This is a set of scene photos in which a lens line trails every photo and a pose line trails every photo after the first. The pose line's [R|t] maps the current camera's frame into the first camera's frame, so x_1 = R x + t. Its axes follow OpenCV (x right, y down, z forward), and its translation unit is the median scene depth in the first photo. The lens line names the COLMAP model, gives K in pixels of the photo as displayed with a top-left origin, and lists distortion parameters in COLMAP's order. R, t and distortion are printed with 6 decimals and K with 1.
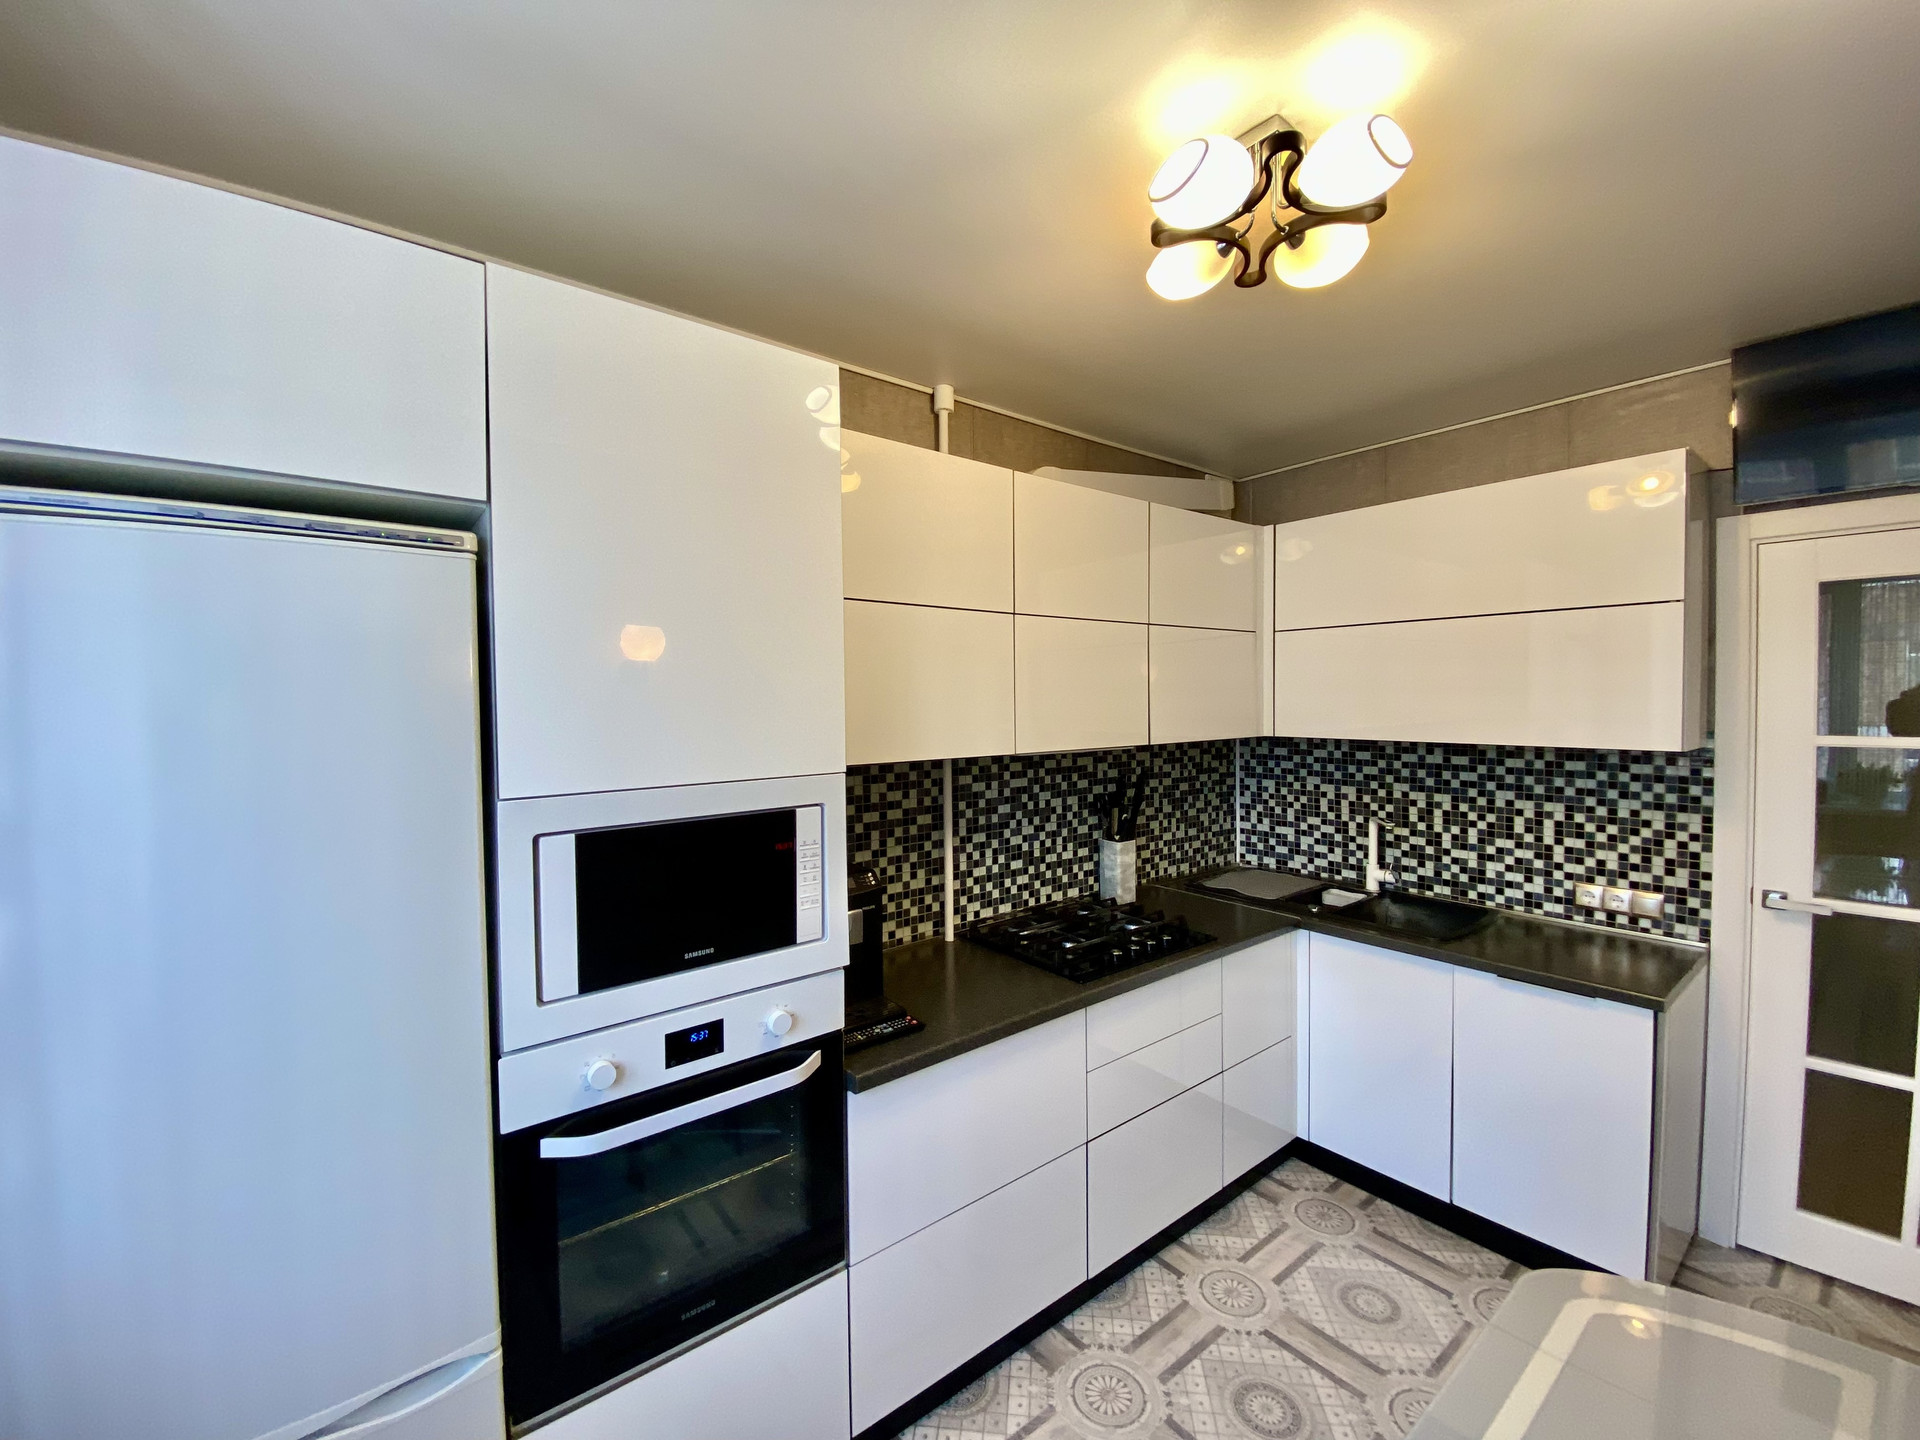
lens RADIAL K [[777.7, 0, 955.5], [0, 777.7, 703.2], [0, 0, 1]] dist [0.024913, -0.021696]
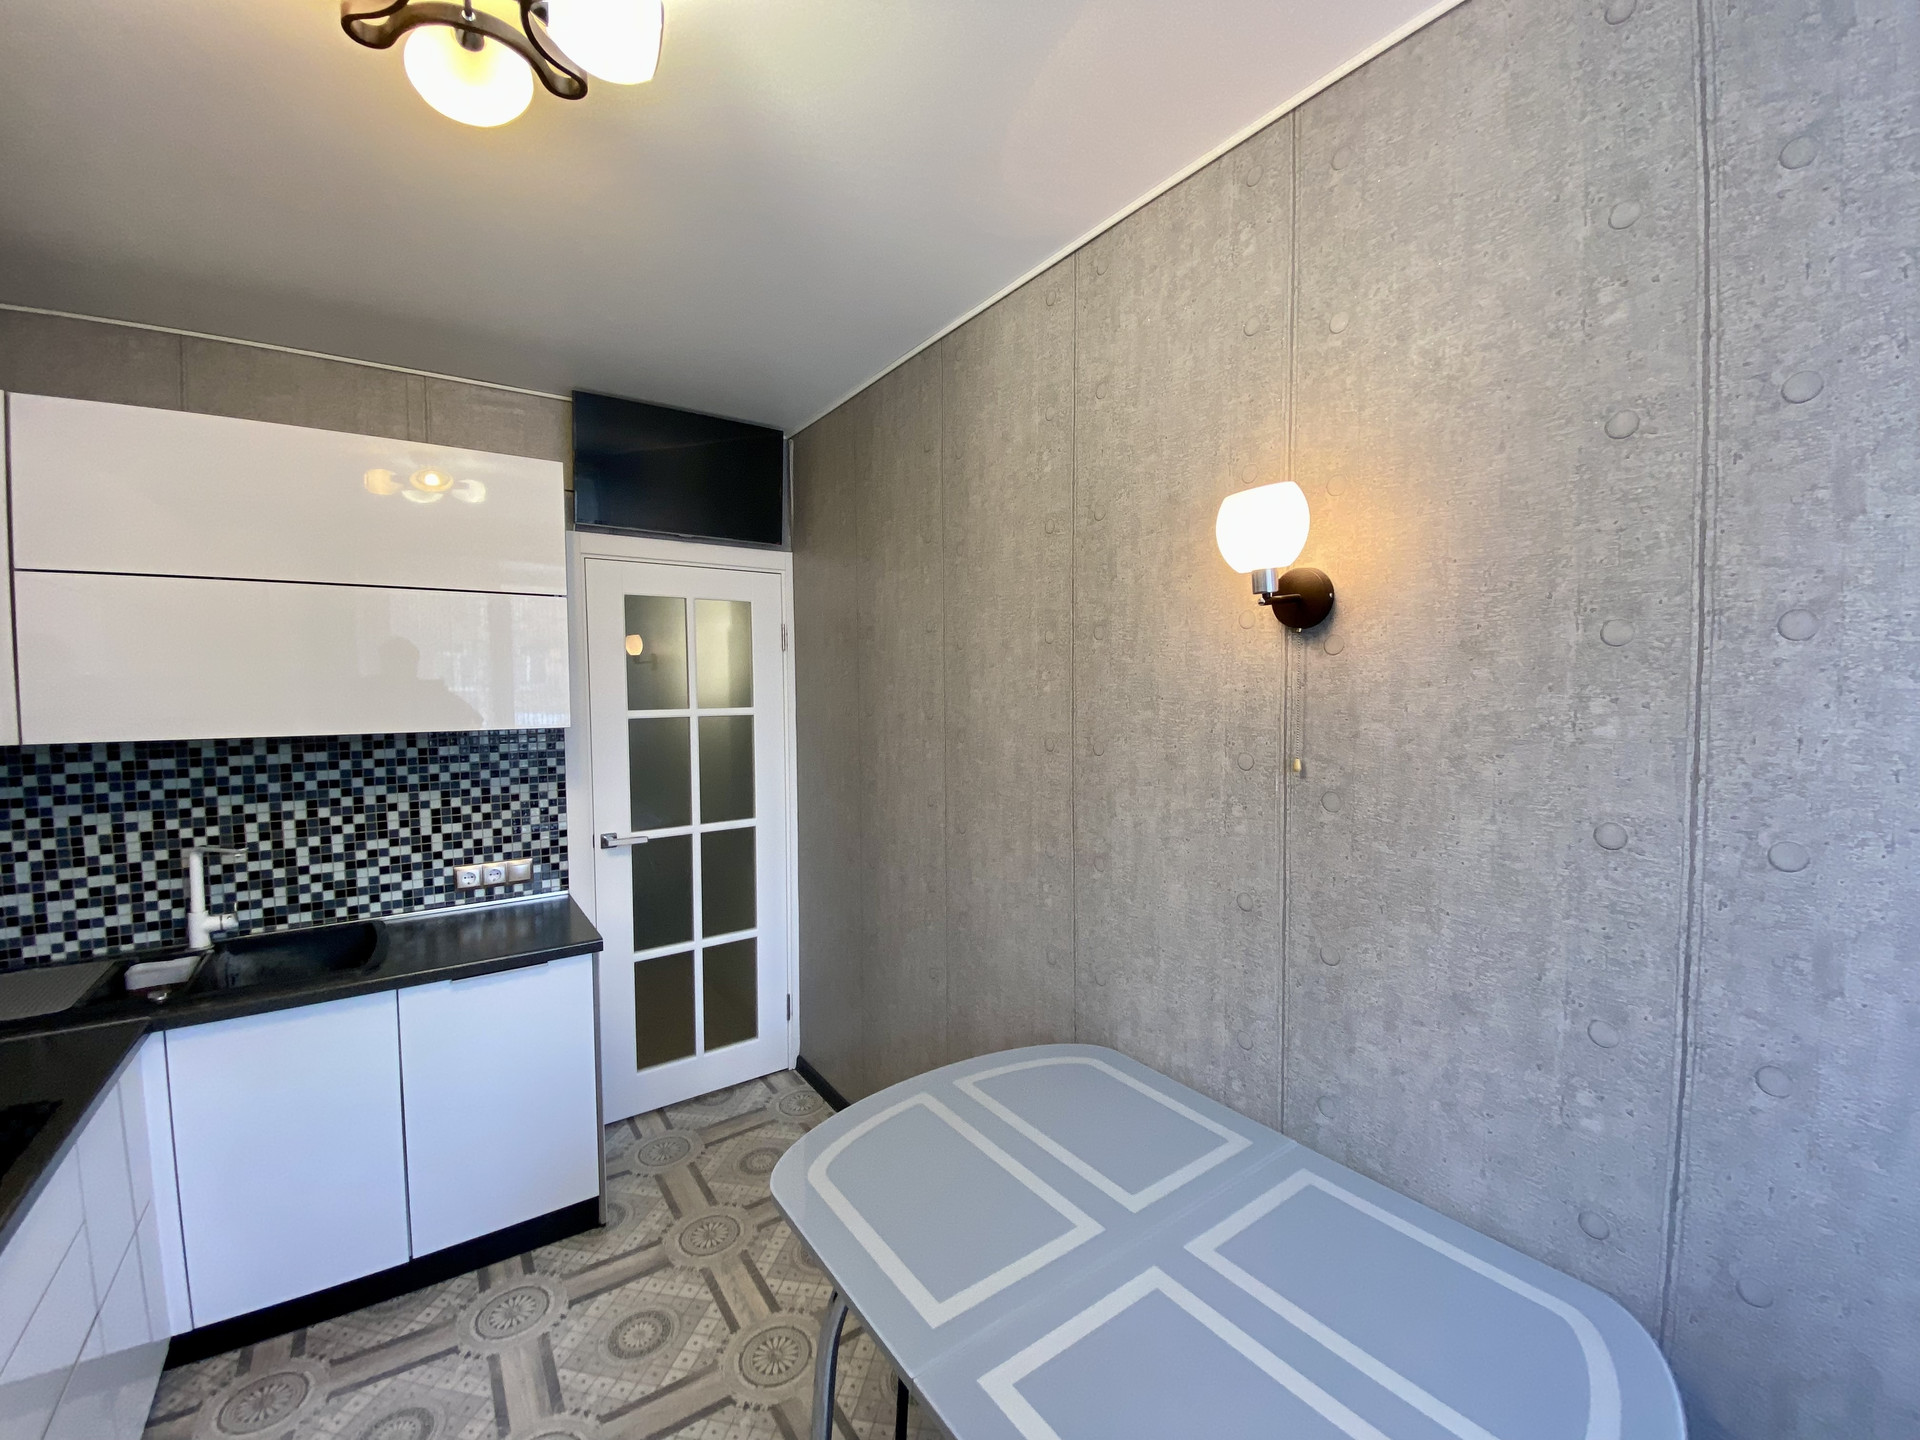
lens RADIAL K [[777.7, 0, 956.3], [0, 777.7, 714.7], [0, 0, 1]] dist [0.024913, -0.021696]
pose [[0.060830, -0.032293, 0.997626, -0.155192], [0.013910, 0.999407, 0.031503, 0.011954], [-0.998051, 0.011960, 0.061243, 0.292262]]
